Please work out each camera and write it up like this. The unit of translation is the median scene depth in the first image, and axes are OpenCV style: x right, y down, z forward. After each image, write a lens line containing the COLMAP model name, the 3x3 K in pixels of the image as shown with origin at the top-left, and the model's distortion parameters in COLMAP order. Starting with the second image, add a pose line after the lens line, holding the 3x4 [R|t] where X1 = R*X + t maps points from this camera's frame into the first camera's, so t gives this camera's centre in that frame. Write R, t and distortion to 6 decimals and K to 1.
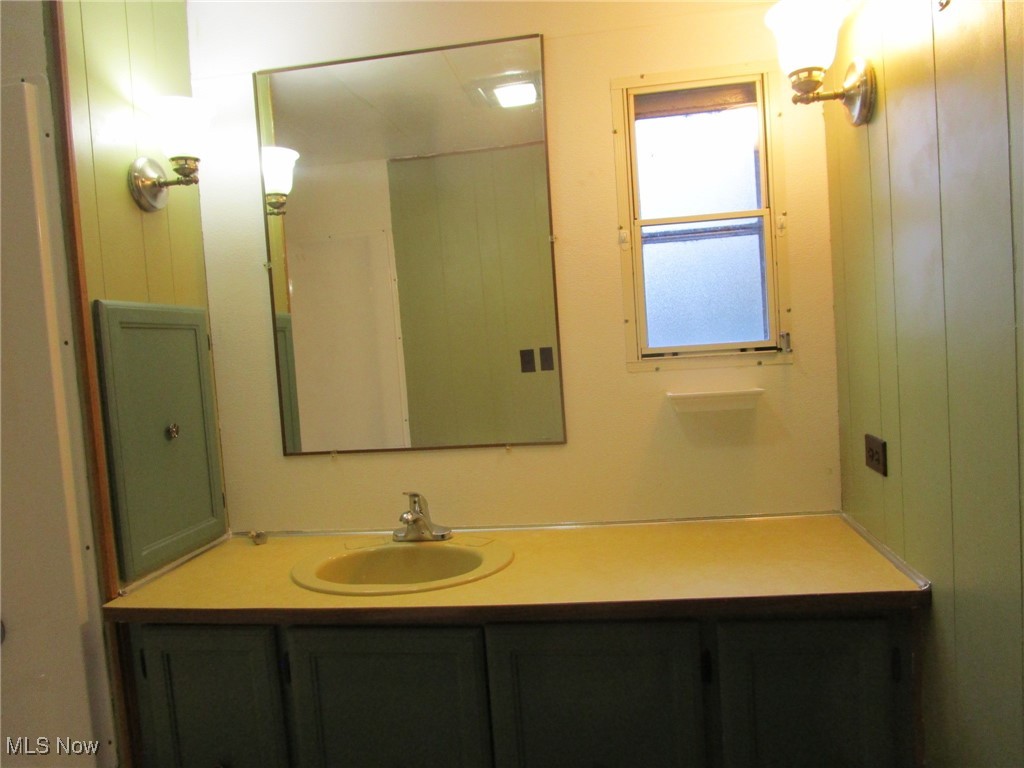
lens RADIAL K [[717.4, 0, 504.7], [0, 717.4, 385.6], [0, 0, 1]] dist [-0.035552, 0.009353]
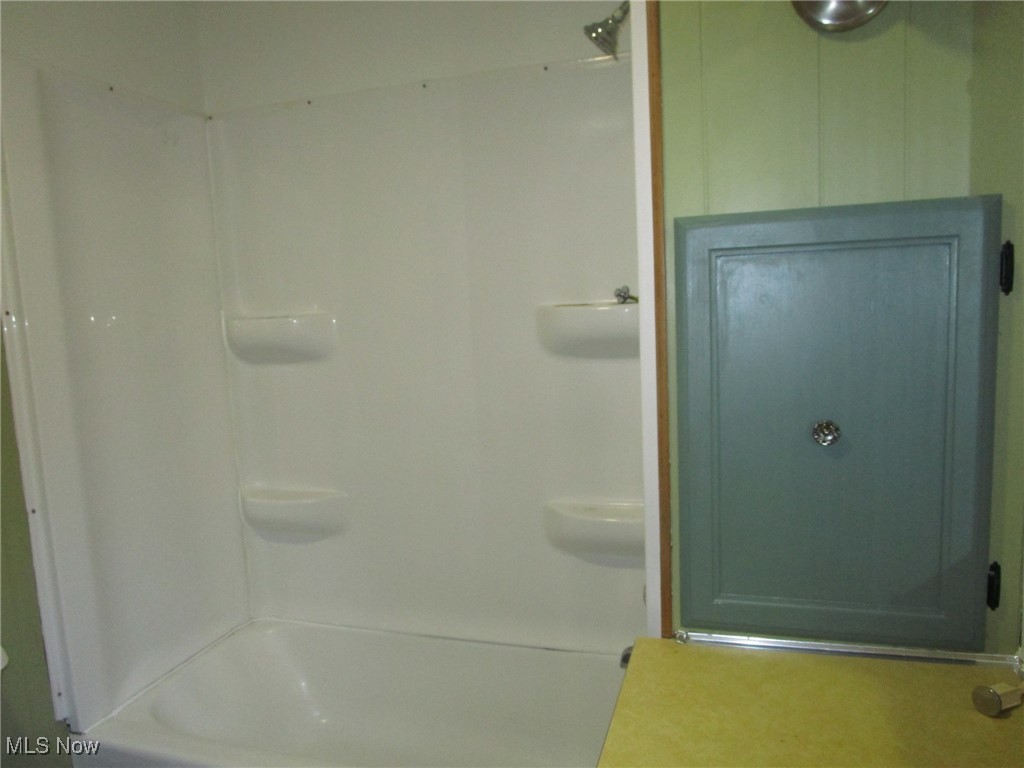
lens RADIAL K [[717.4, 0, 510.0], [0, 717.4, 387.1], [0, 0, 1]] dist [-0.035552, 0.009353]
pose [[-0.206442, 0.174783, -0.962722, 0.114638], [-0.031567, 0.982214, 0.185091, -0.065861], [0.977950, 0.068601, -0.197253, 0.848646]]
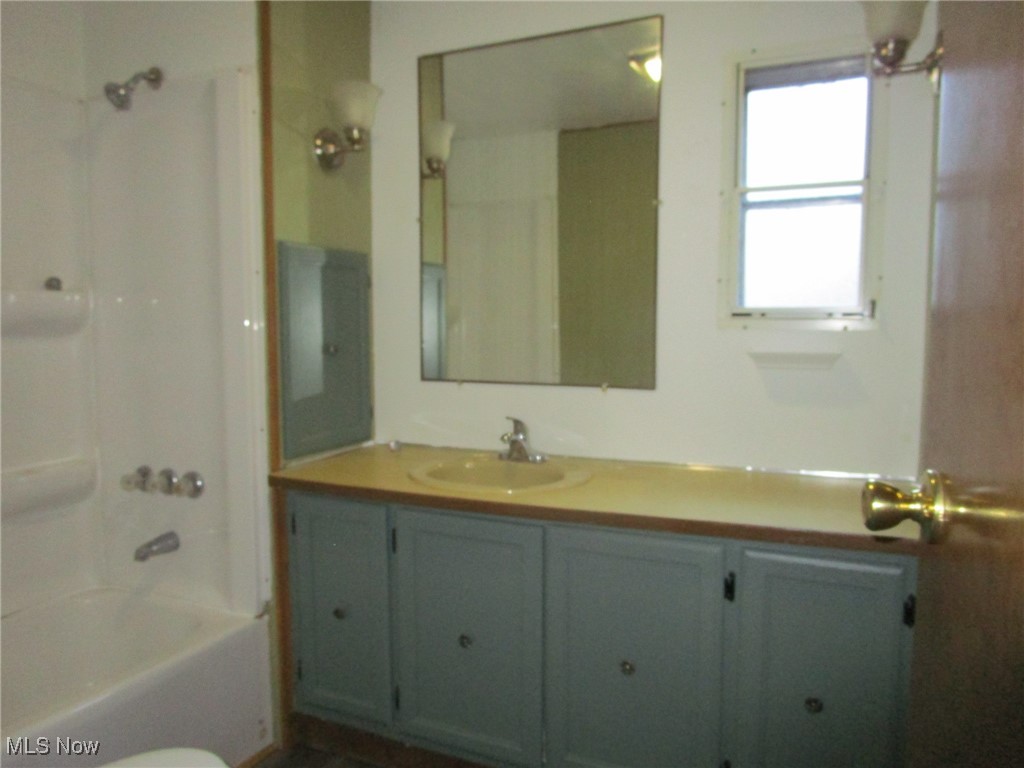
lens RADIAL K [[717.4, 0, 507.4], [0, 717.4, 384.9], [0, 0, 1]] dist [-0.035552, 0.009353]
pose [[0.960075, 0.089245, -0.265125, 0.164518], [-0.079220, 0.995687, 0.048293, 0.039718], [0.268291, -0.025362, 0.963004, -0.129842]]
